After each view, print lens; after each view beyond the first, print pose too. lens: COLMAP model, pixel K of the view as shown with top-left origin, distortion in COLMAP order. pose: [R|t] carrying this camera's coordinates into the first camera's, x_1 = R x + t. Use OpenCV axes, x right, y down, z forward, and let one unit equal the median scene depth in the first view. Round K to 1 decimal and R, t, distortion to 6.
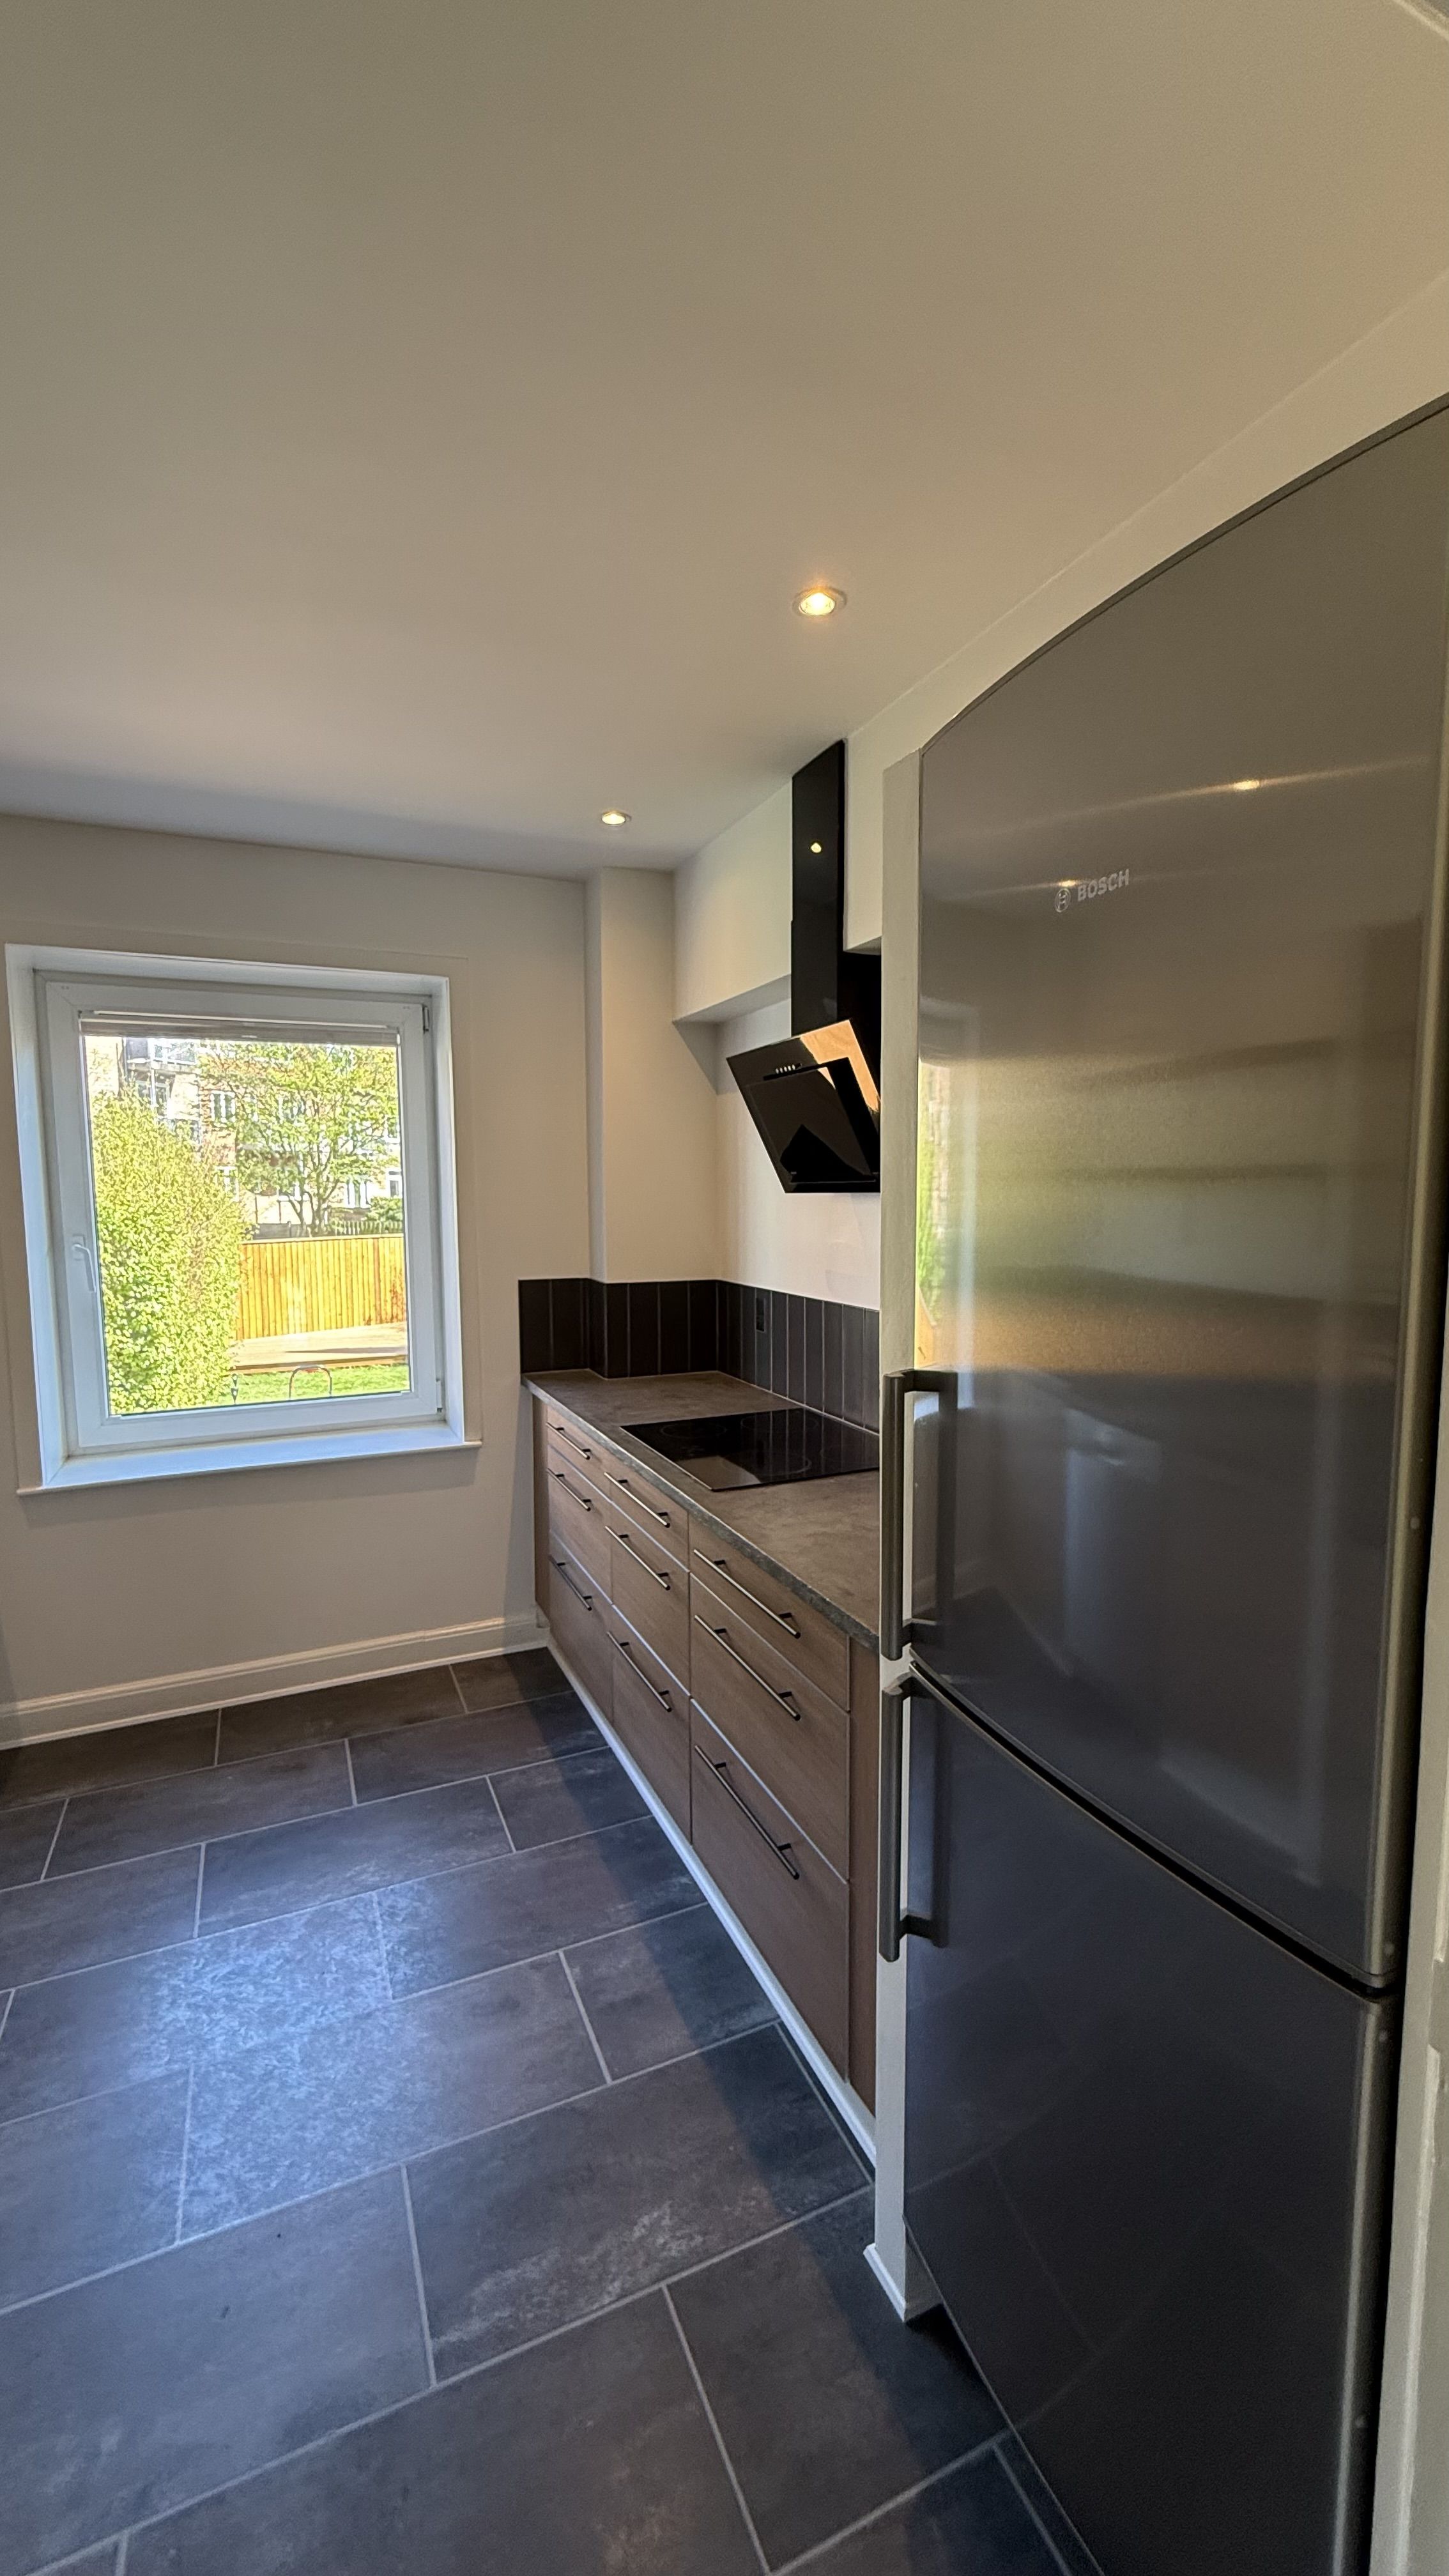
lens RADIAL K [[1029.1, 0, 727.3], [0, 1029.1, 1286.5], [0, 0, 1]] dist [-0.000321, -0.000030]
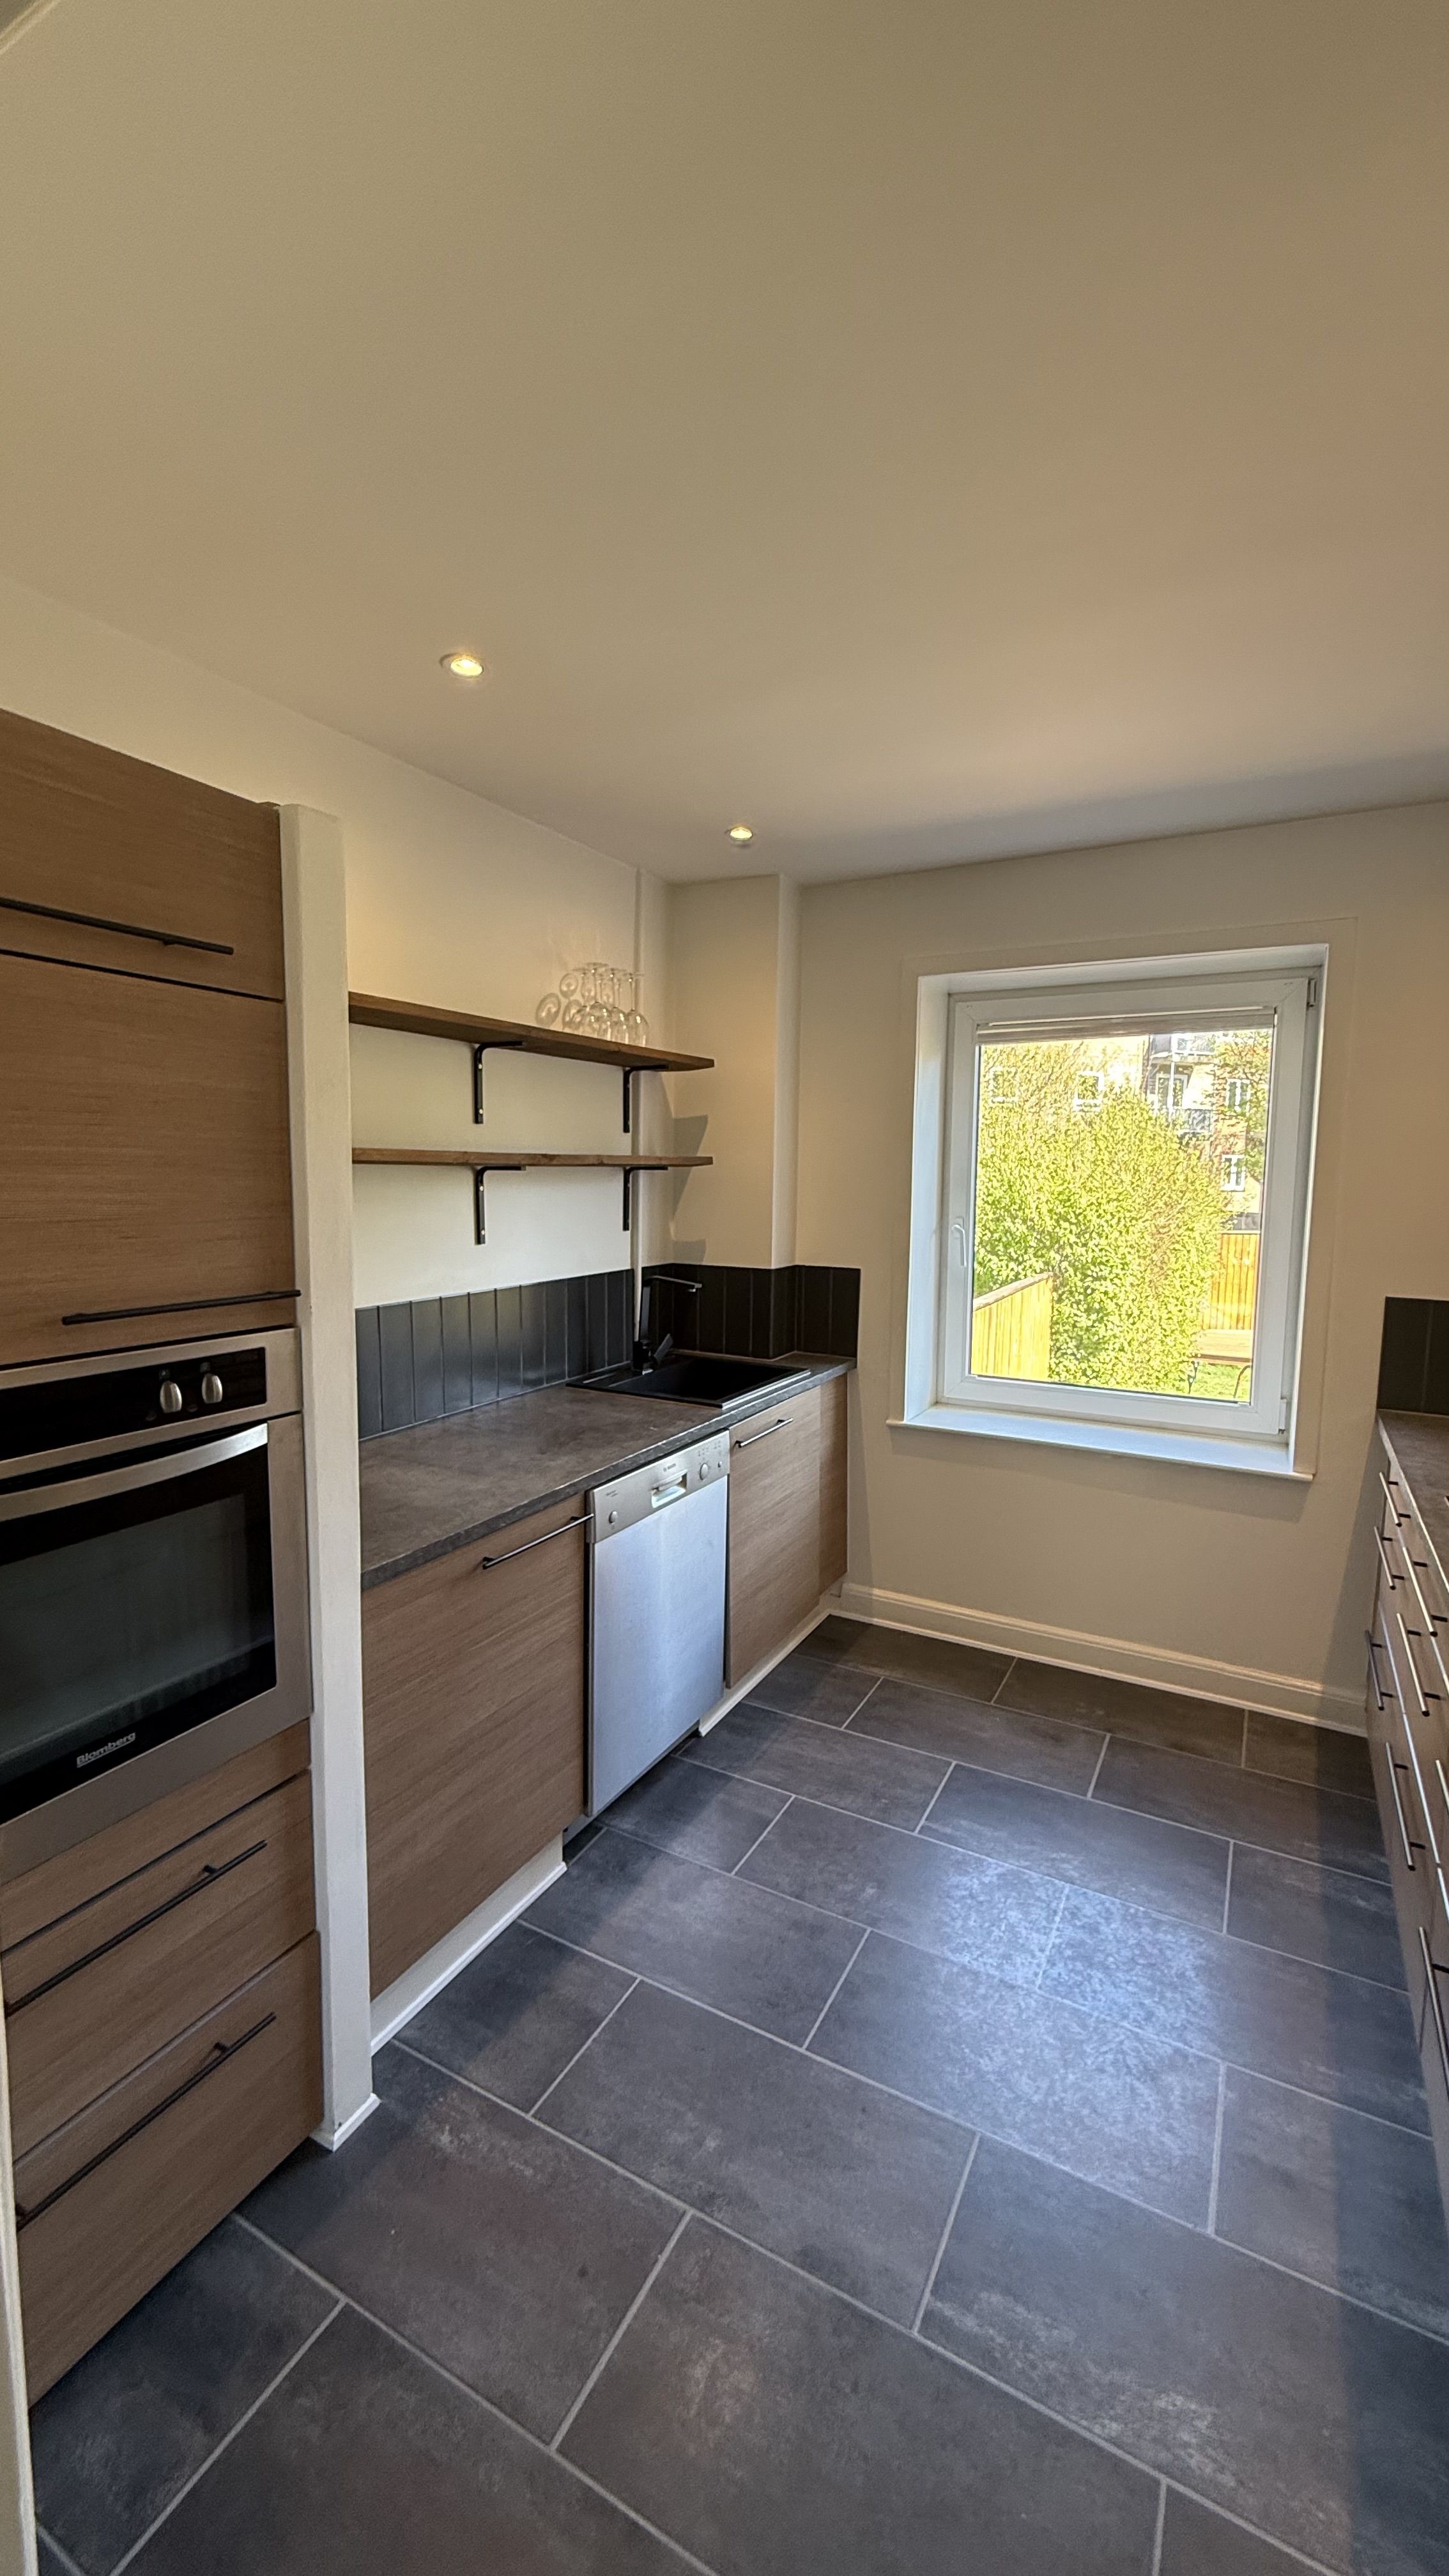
lens RADIAL K [[1029.1, 0, 725.3], [0, 1029.1, 1286.4], [0, 0, 1]] dist [-0.000321, -0.000030]
pose [[0.608539, 0.101287, -0.787033, 0.146178], [-0.092455, 0.994115, 0.056451, -0.014017], [0.788120, 0.038413, 0.614322, 0.077096]]
